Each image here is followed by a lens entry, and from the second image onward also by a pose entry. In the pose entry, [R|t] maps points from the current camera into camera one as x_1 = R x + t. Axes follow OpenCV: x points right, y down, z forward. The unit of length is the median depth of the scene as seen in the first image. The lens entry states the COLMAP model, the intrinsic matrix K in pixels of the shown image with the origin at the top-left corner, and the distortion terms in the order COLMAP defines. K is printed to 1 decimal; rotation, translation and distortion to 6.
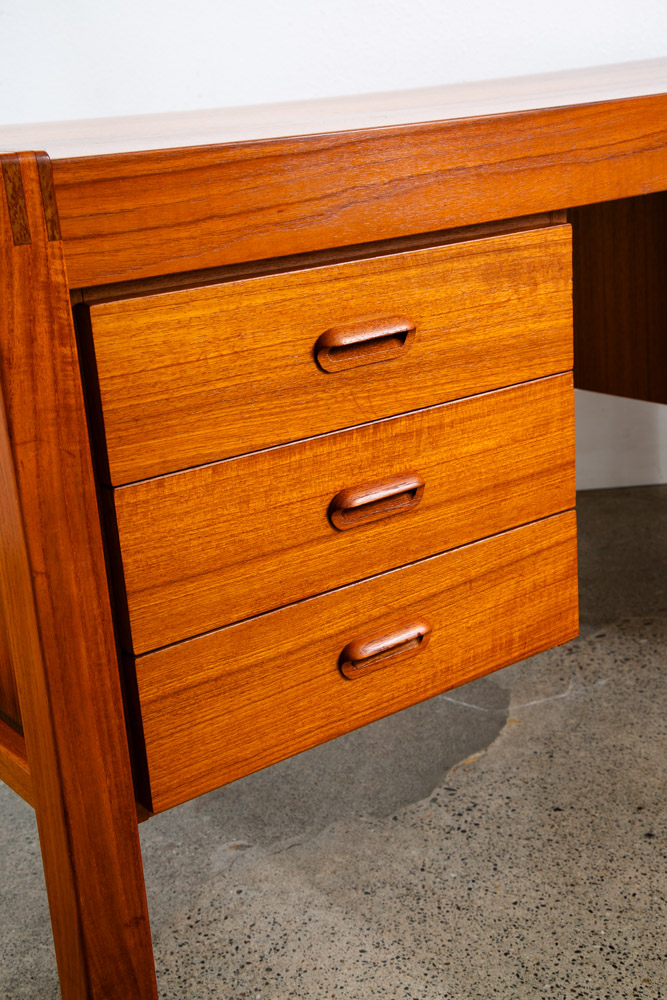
lens RADIAL K [[1318.0, 0, 333.5], [0, 1318.0, 500.0], [0, 0, 1]] dist [0.114003, 0.010568]
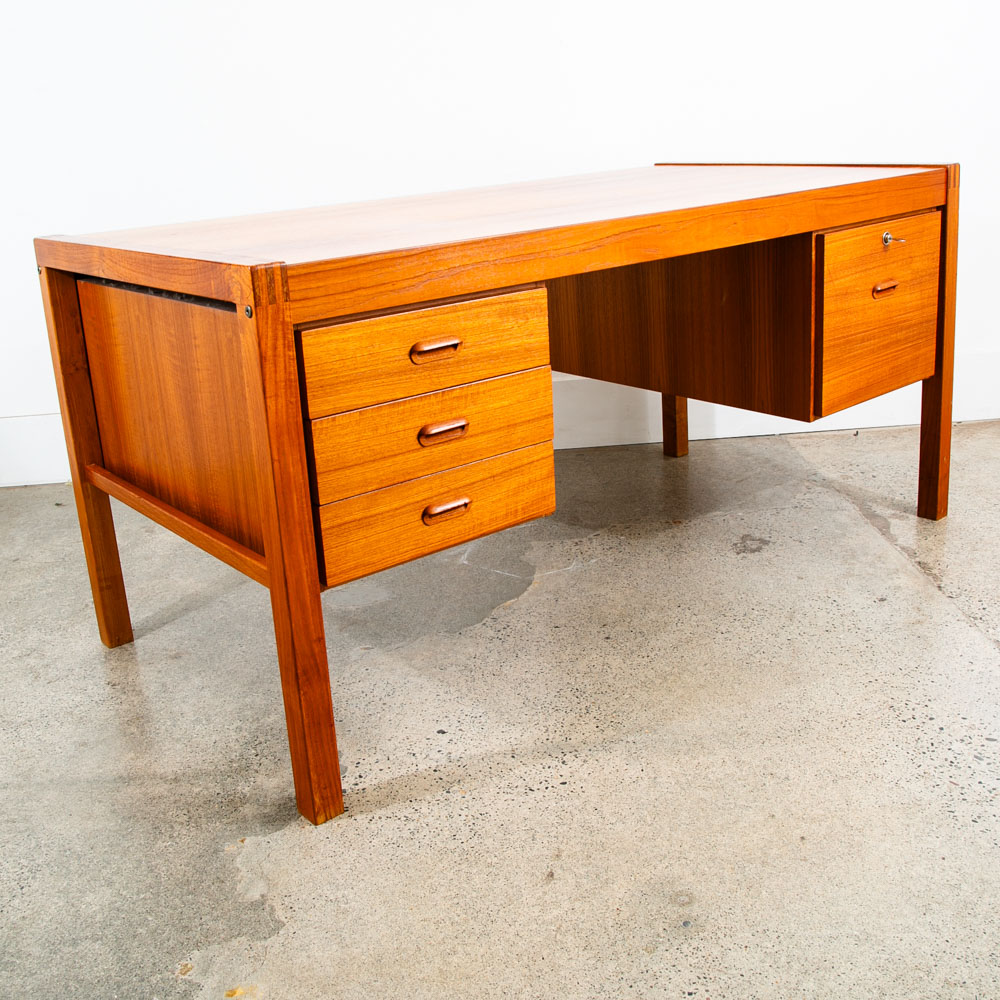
lens RADIAL K [[1171.1, 0, 476.0], [0, 1171.1, 498.4], [0, 0, 1]] dist [-0.125310, 0.068681]
pose [[0.999457, 0.005436, 0.032506, 0.027517], [-0.005999, 0.999833, 0.017260, 0.069922], [-0.032407, -0.017446, 0.999322, -0.715606]]
